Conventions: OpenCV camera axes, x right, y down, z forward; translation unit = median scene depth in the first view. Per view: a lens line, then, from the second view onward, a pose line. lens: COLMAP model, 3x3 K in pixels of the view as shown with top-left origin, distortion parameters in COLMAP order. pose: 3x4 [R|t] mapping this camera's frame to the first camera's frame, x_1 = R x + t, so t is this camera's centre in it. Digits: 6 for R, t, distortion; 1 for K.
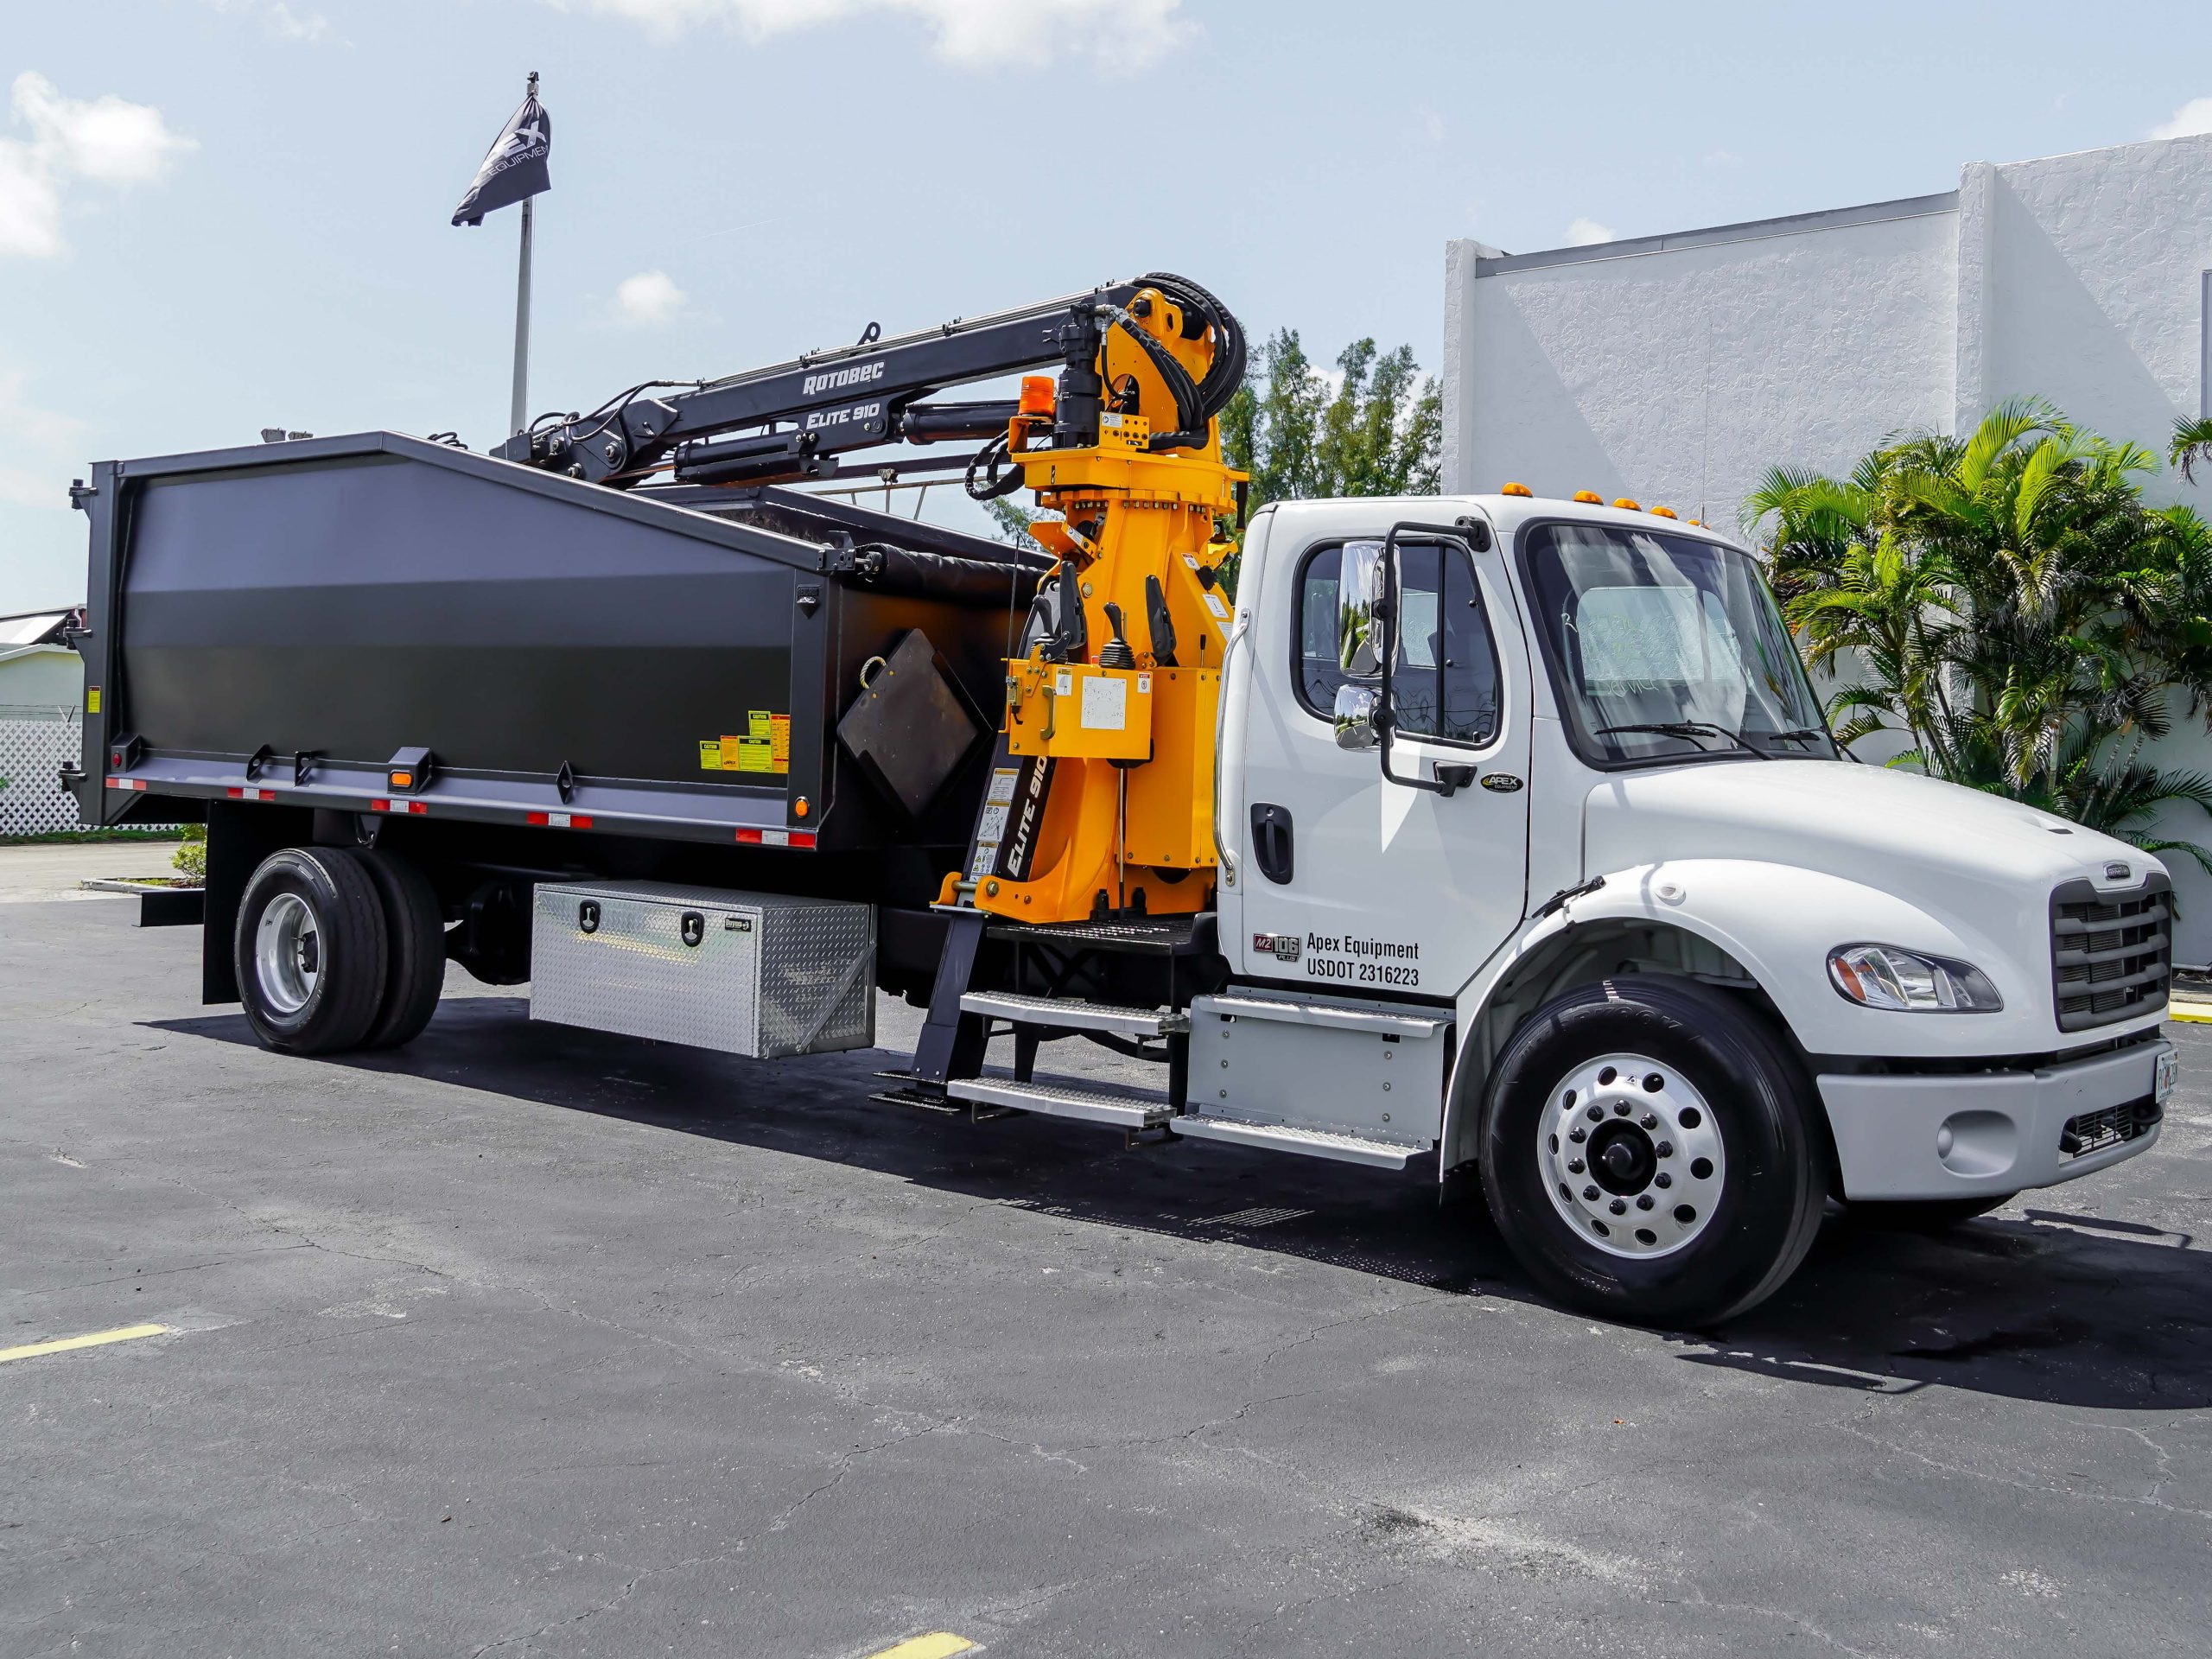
lens RADIAL K [[2345.4, 0, 1240.7], [0, 2345.4, 780.3], [0, 0, 1]] dist [-0.042621, 0.039161]
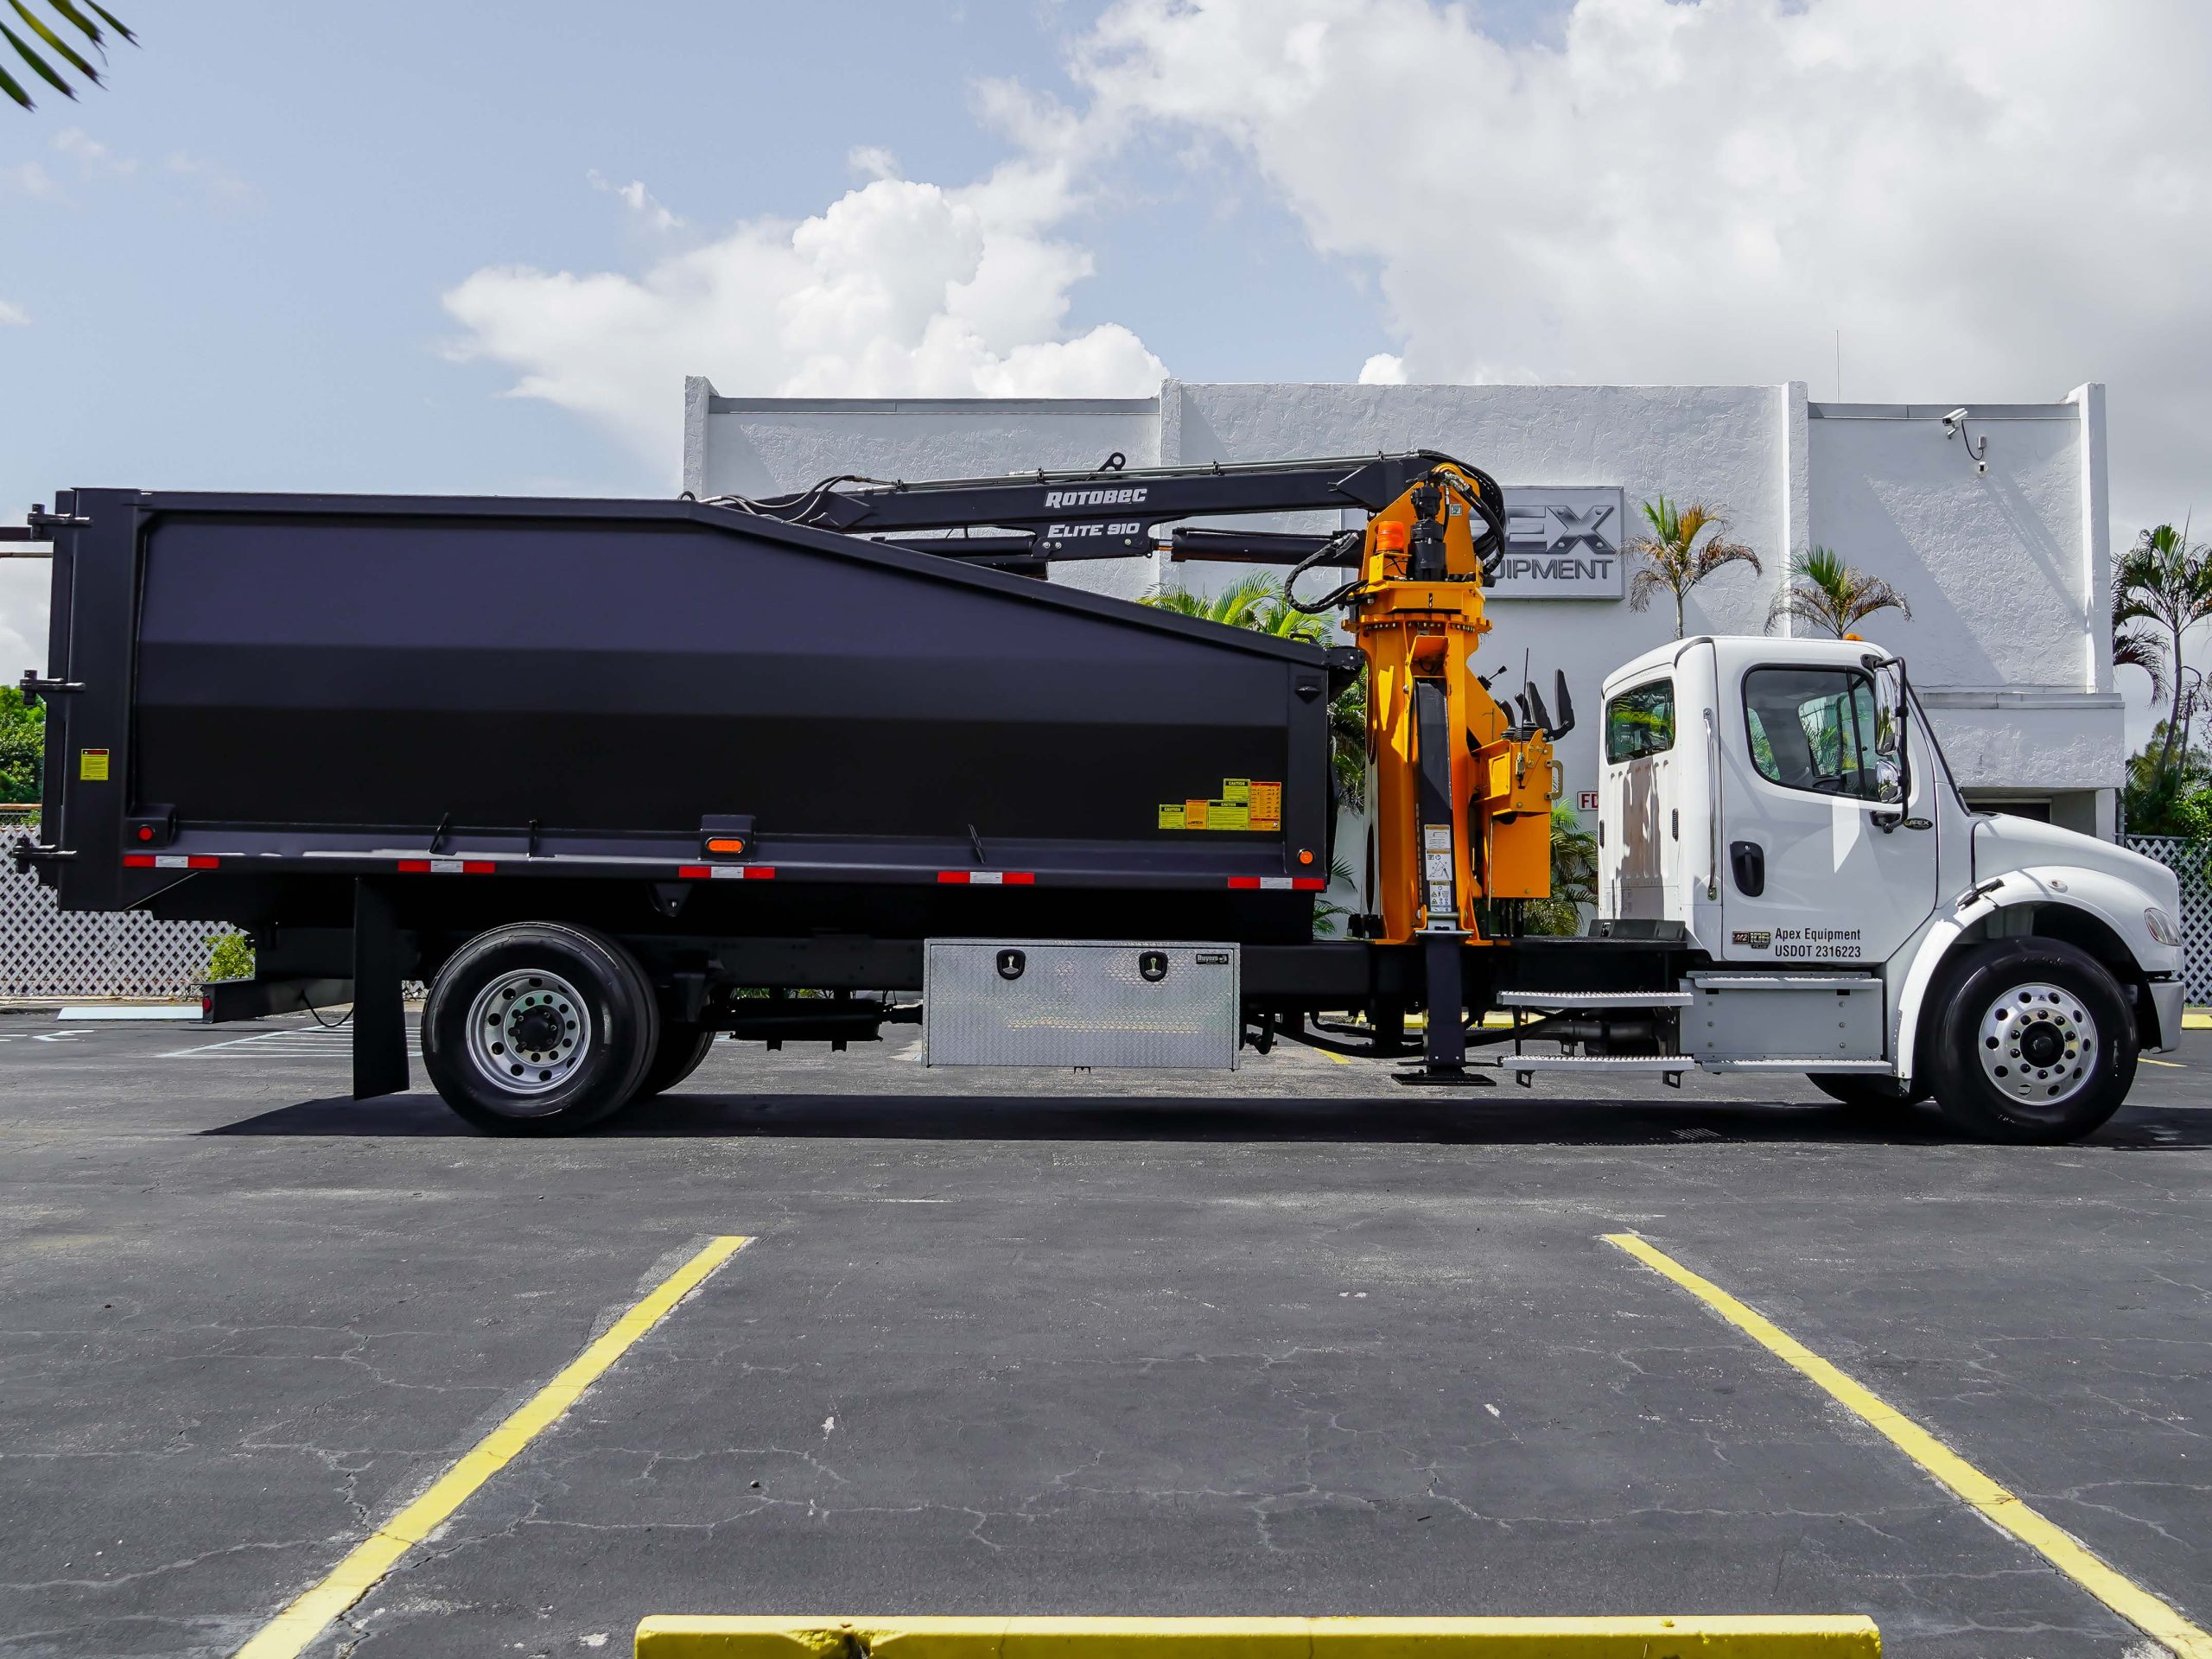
lens RADIAL K [[2345.4, 0, 1240.7], [0, 2345.4, 780.3], [0, 0, 1]] dist [-0.042621, 0.039161]
pose [[0.722156, 0.016457, 0.691534, -1.024495], [0.024327, 0.998494, -0.049167, 0.029912], [-0.691302, 0.052330, 0.720668, 0.135240]]
